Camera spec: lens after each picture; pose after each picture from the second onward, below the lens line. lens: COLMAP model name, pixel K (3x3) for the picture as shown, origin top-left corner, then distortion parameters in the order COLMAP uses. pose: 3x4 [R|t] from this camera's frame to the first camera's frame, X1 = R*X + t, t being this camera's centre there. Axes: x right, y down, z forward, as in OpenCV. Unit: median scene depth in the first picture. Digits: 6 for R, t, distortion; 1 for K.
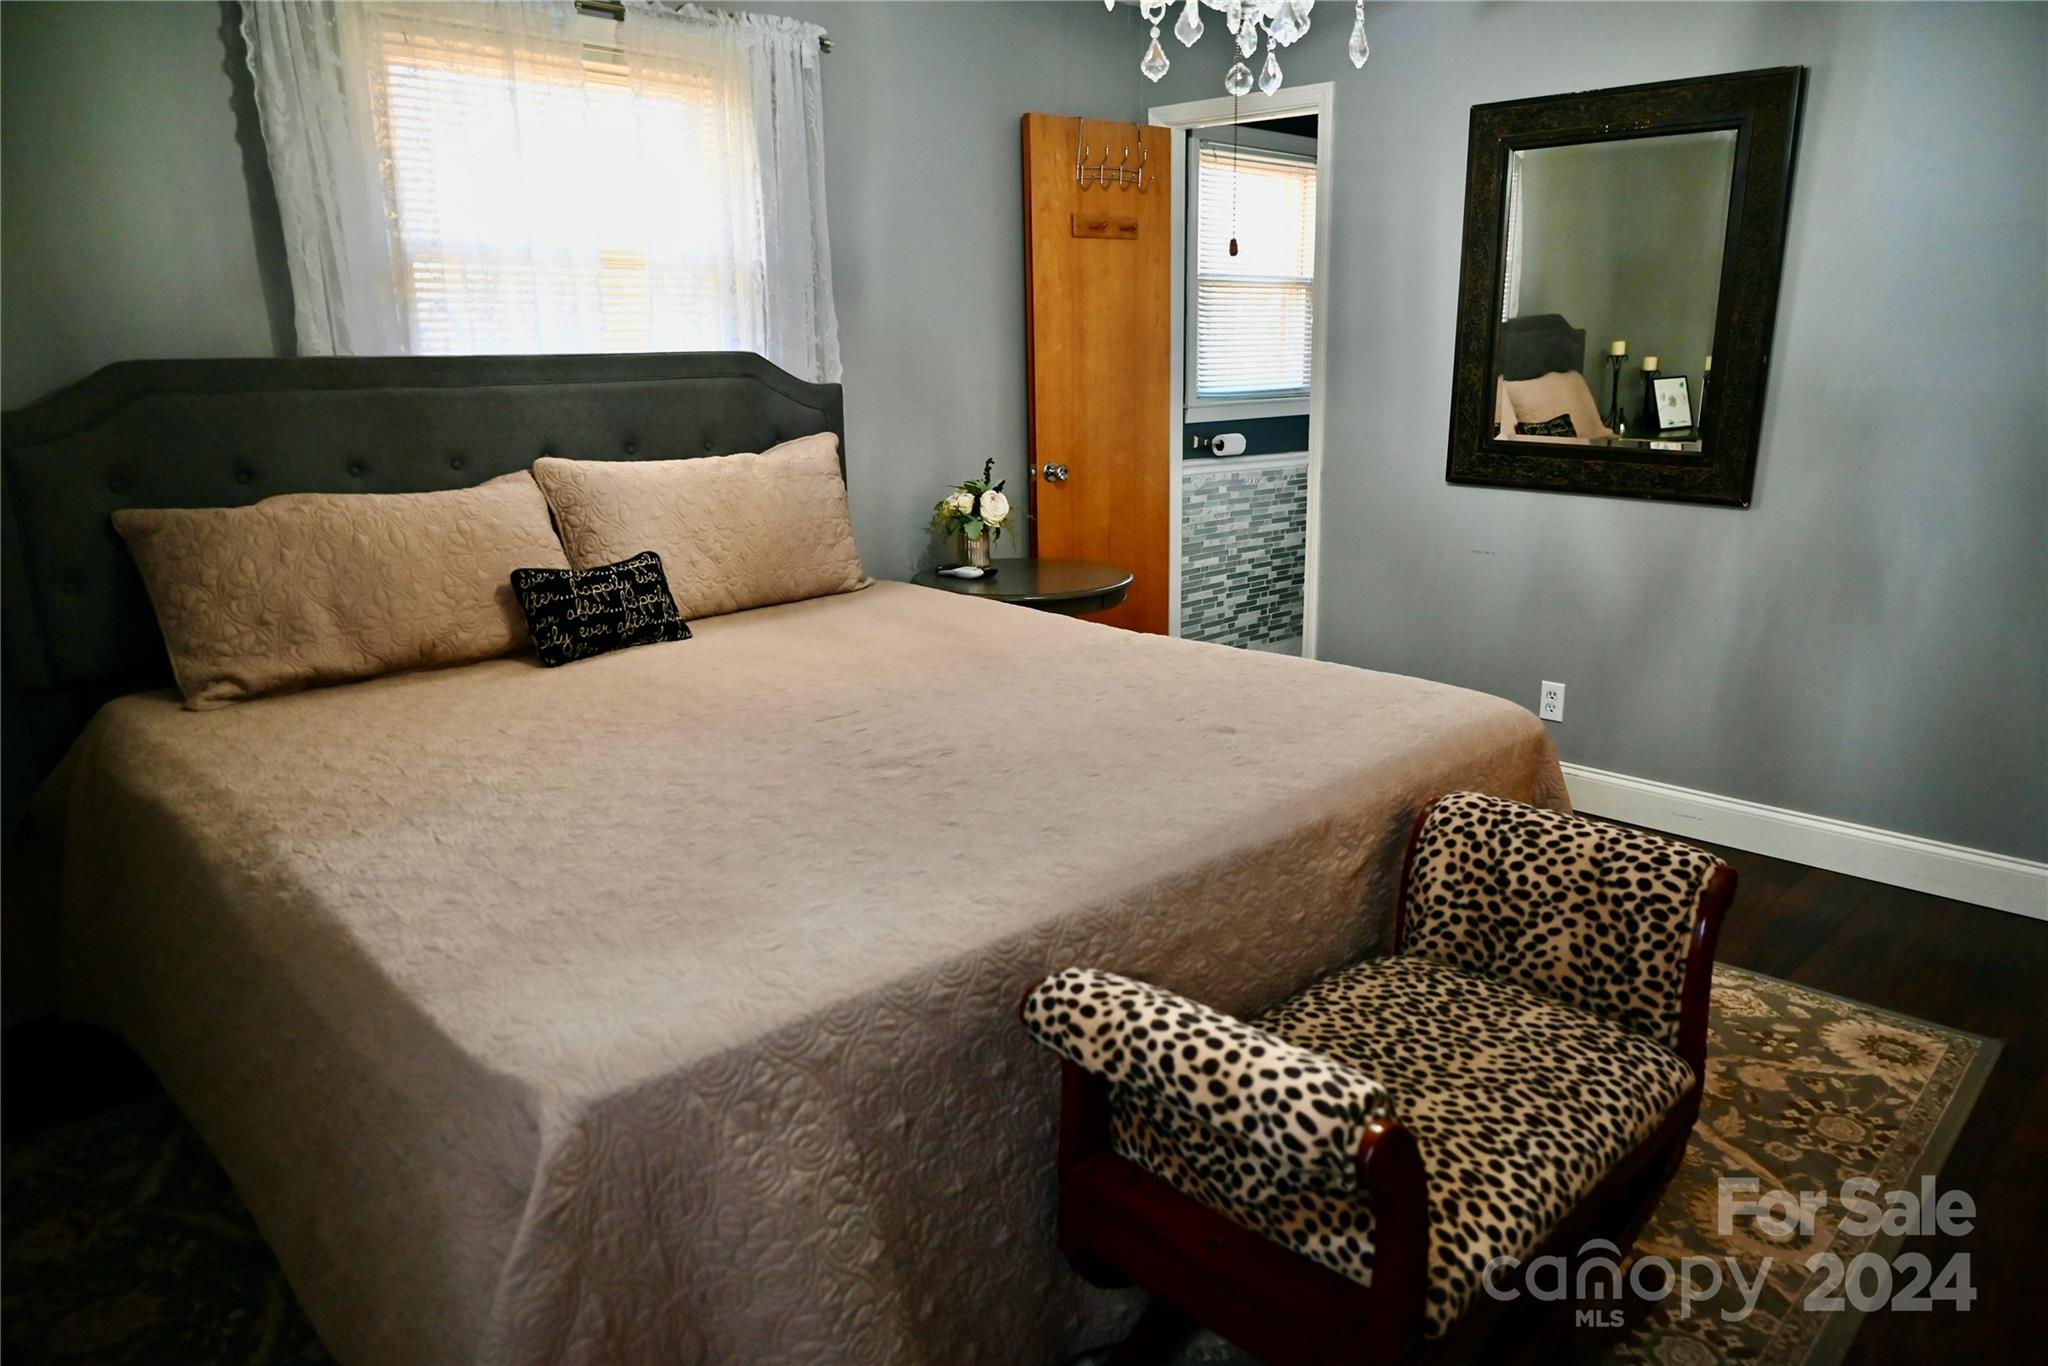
lens RADIAL K [[1331.0, 0, 1025.6], [0, 1331.0, 673.4], [0, 0, 1]] dist [-0.010562, -0.005817]
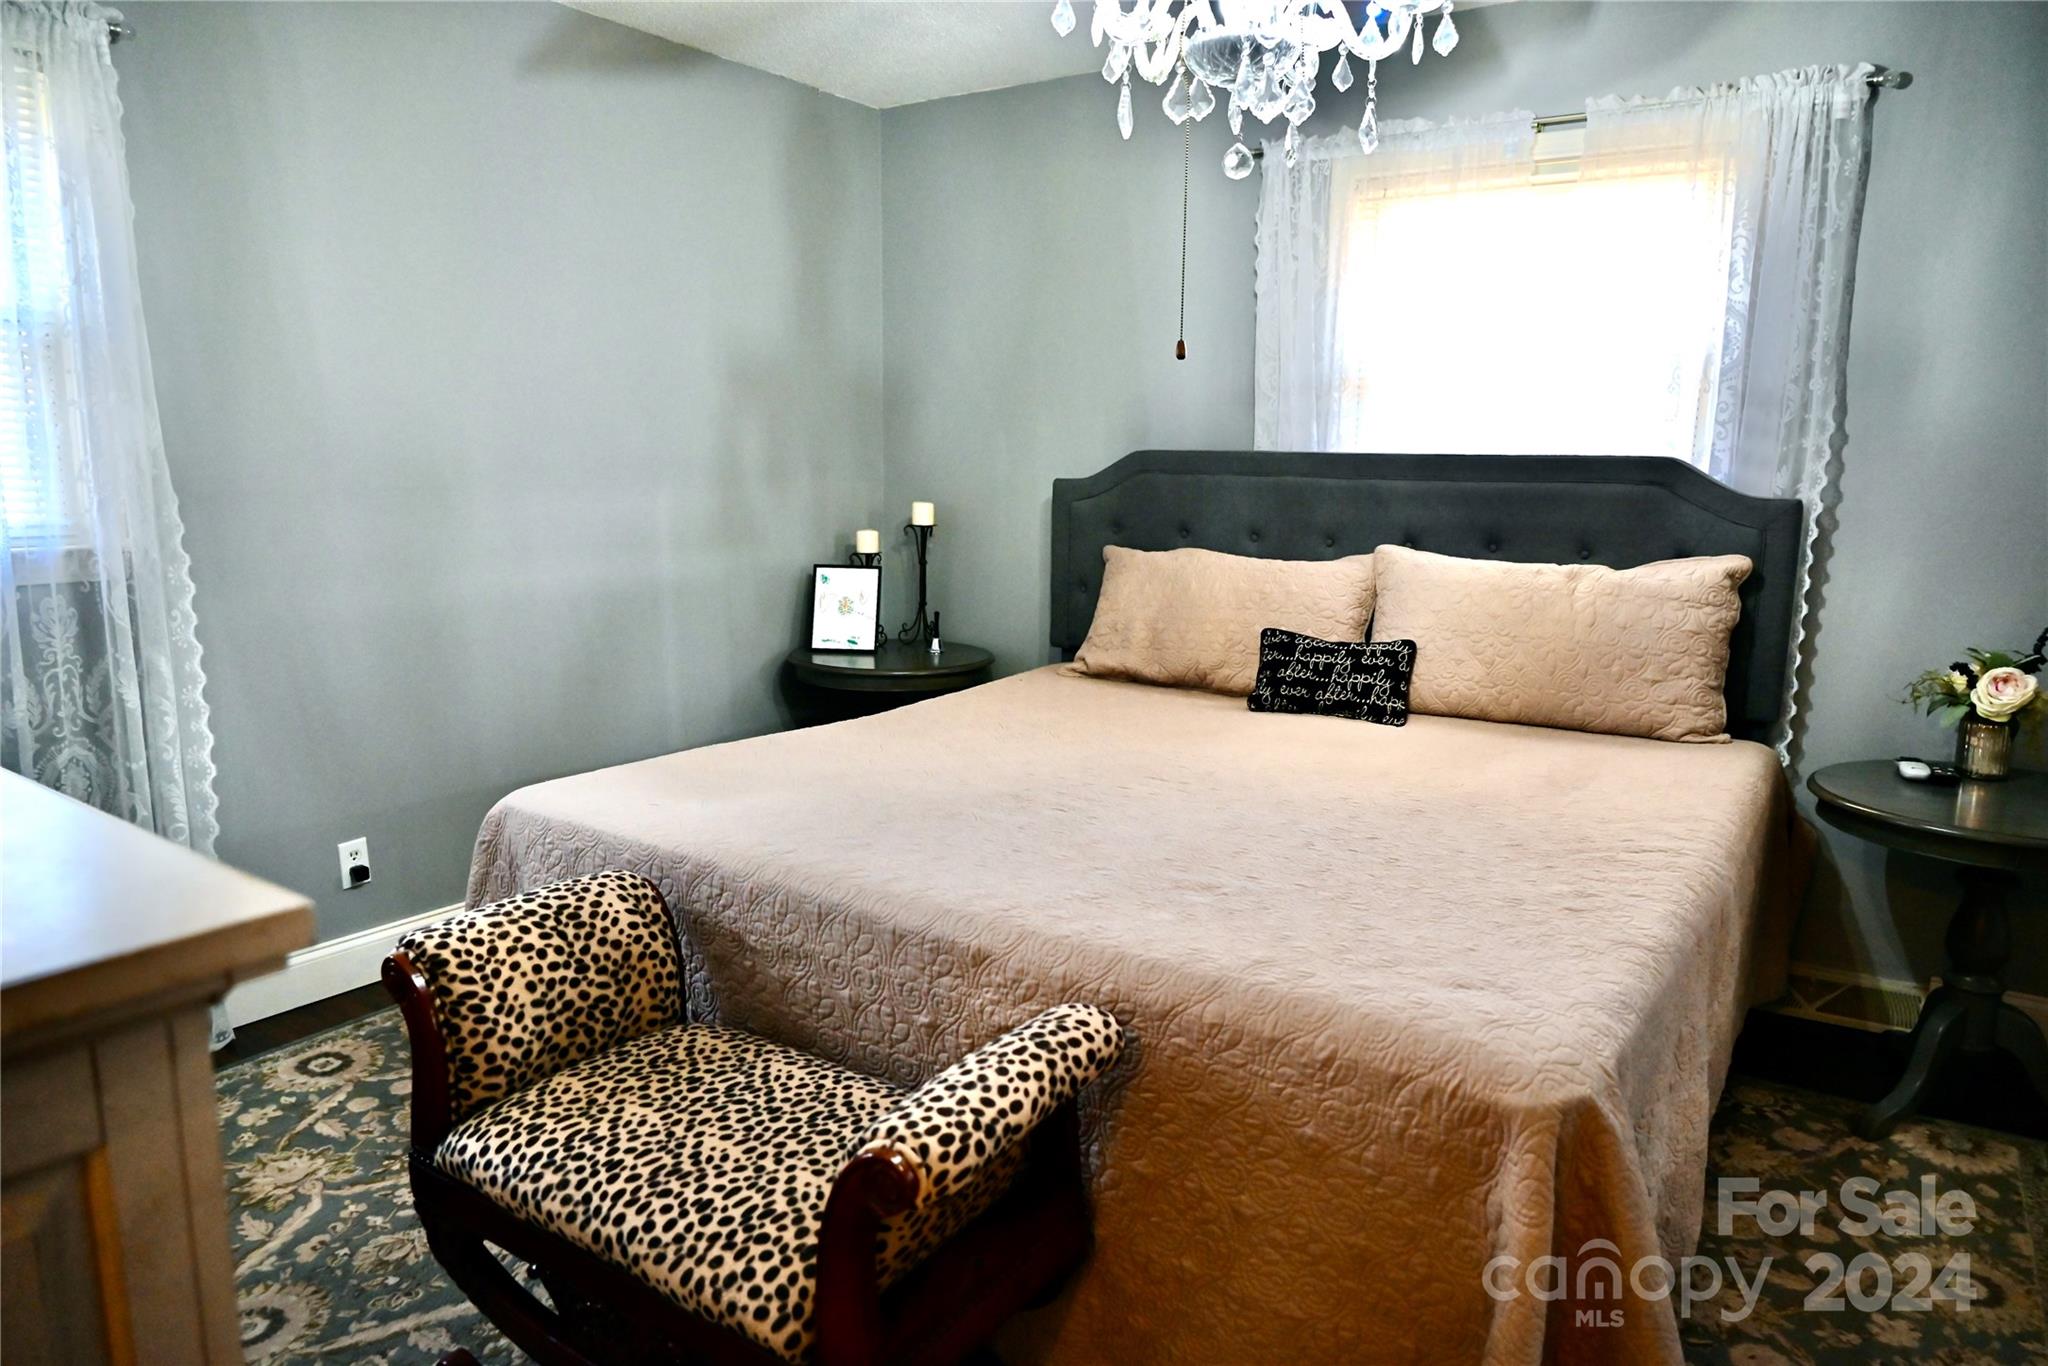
lens RADIAL K [[1331.0, 0, 1027.0], [0, 1331.0, 676.8], [0, 0, 1]] dist [-0.010562, -0.005817]
pose [[0.200241, 0.181574, -0.962774, 0.735030], [-0.244570, 0.960831, 0.130342, -0.138057], [0.948730, 0.209366, 0.236806, 0.509185]]
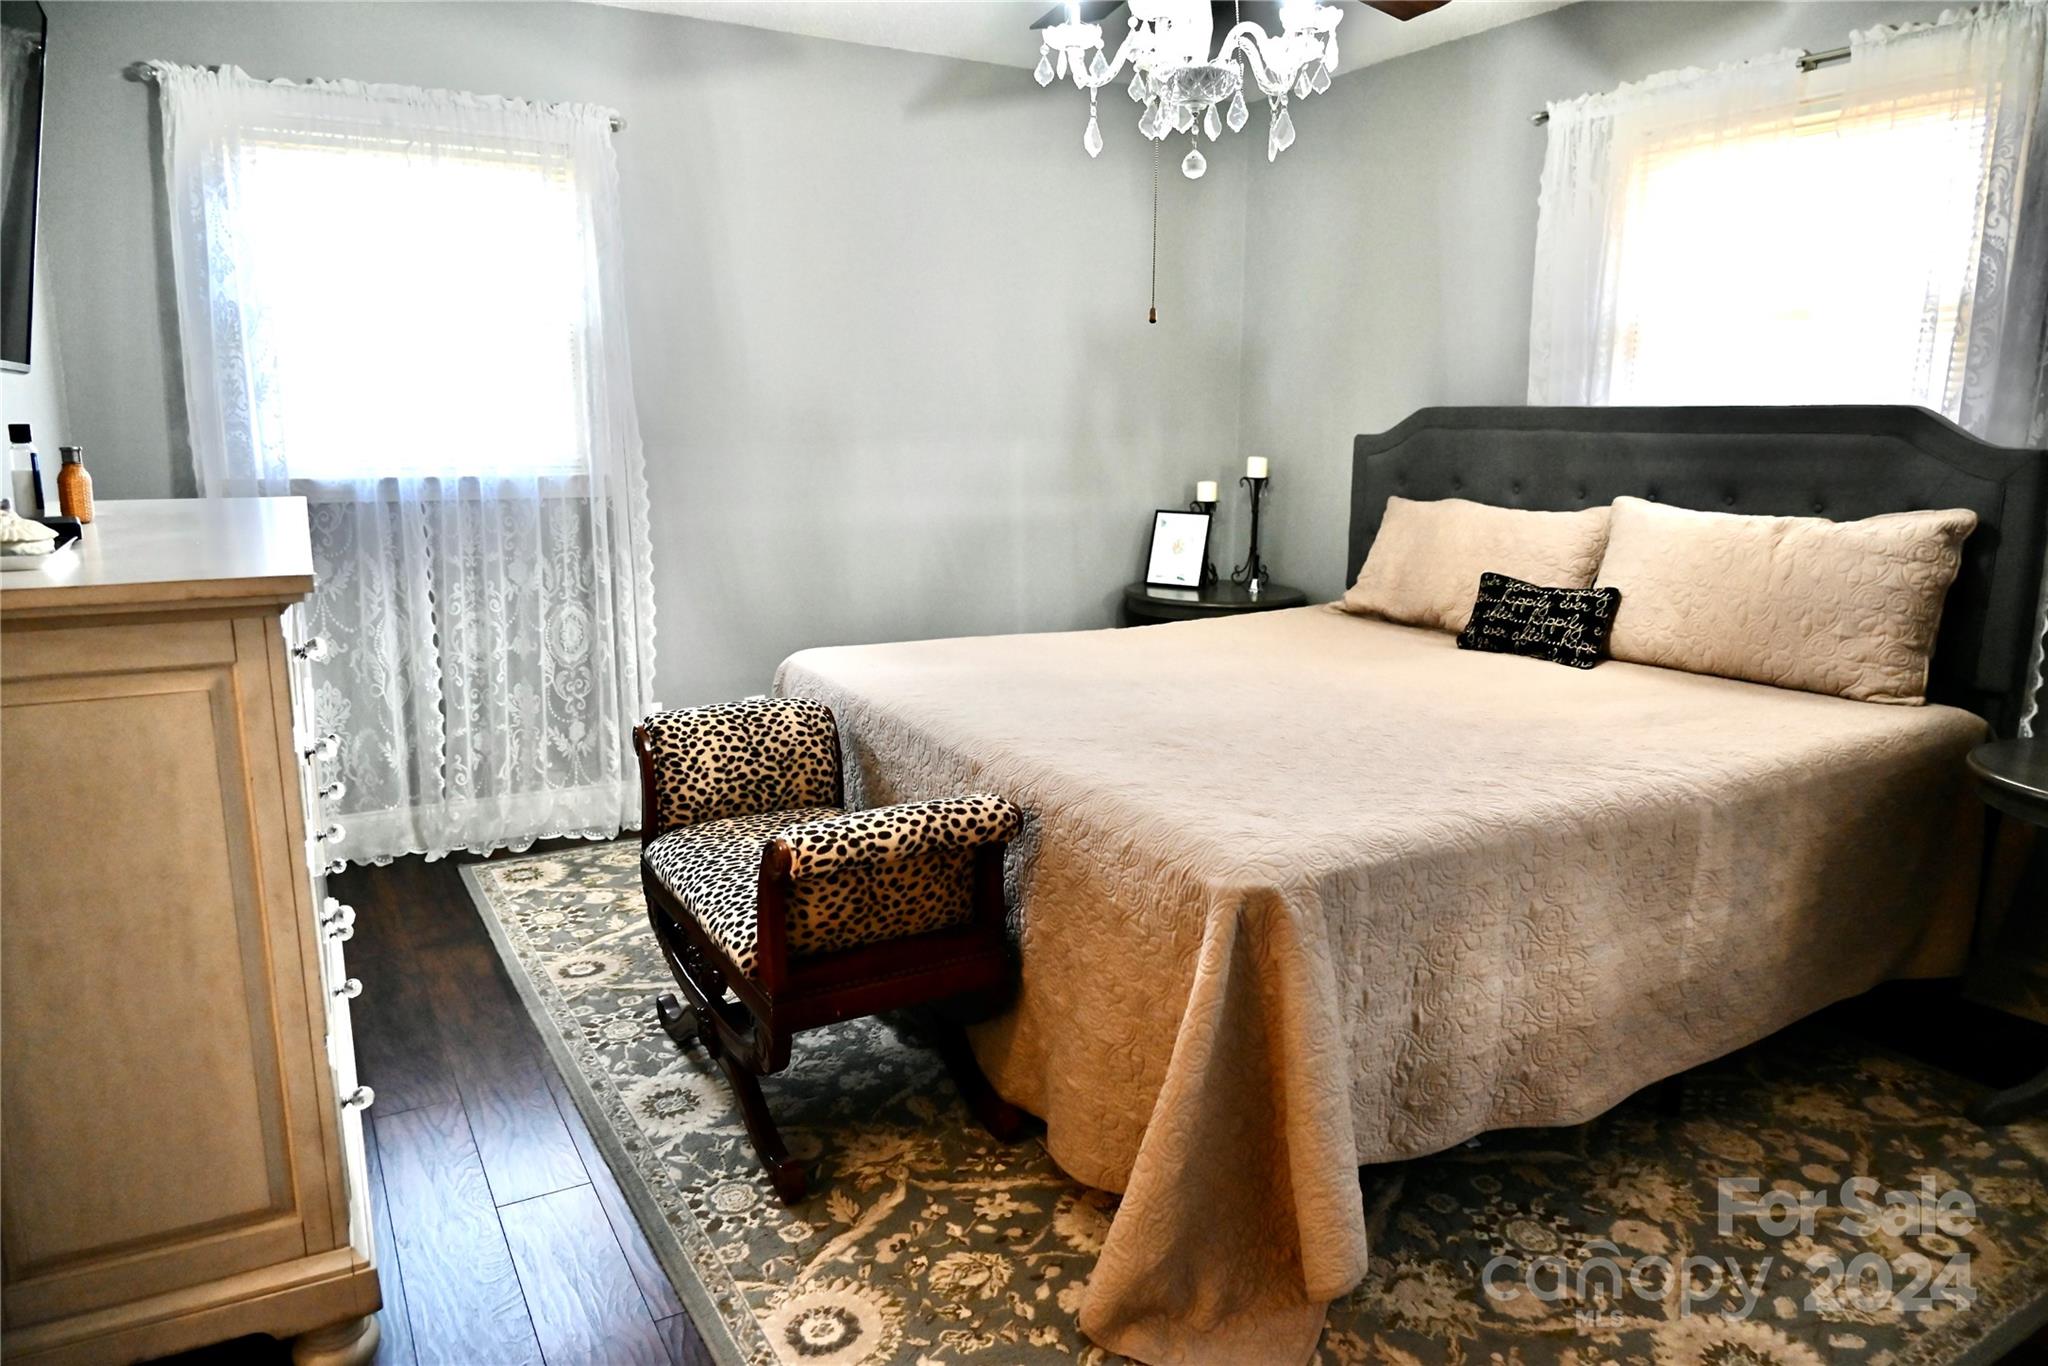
lens RADIAL K [[1331.0, 0, 1028.3], [0, 1331.0, 676.0], [0, 0, 1]] dist [-0.010562, -0.005817]
pose [[-0.244476, 0.197715, -0.949284, 0.945547], [-0.230154, 0.939182, 0.254884, -0.206328], [0.941945, 0.280795, -0.184103, 0.837352]]
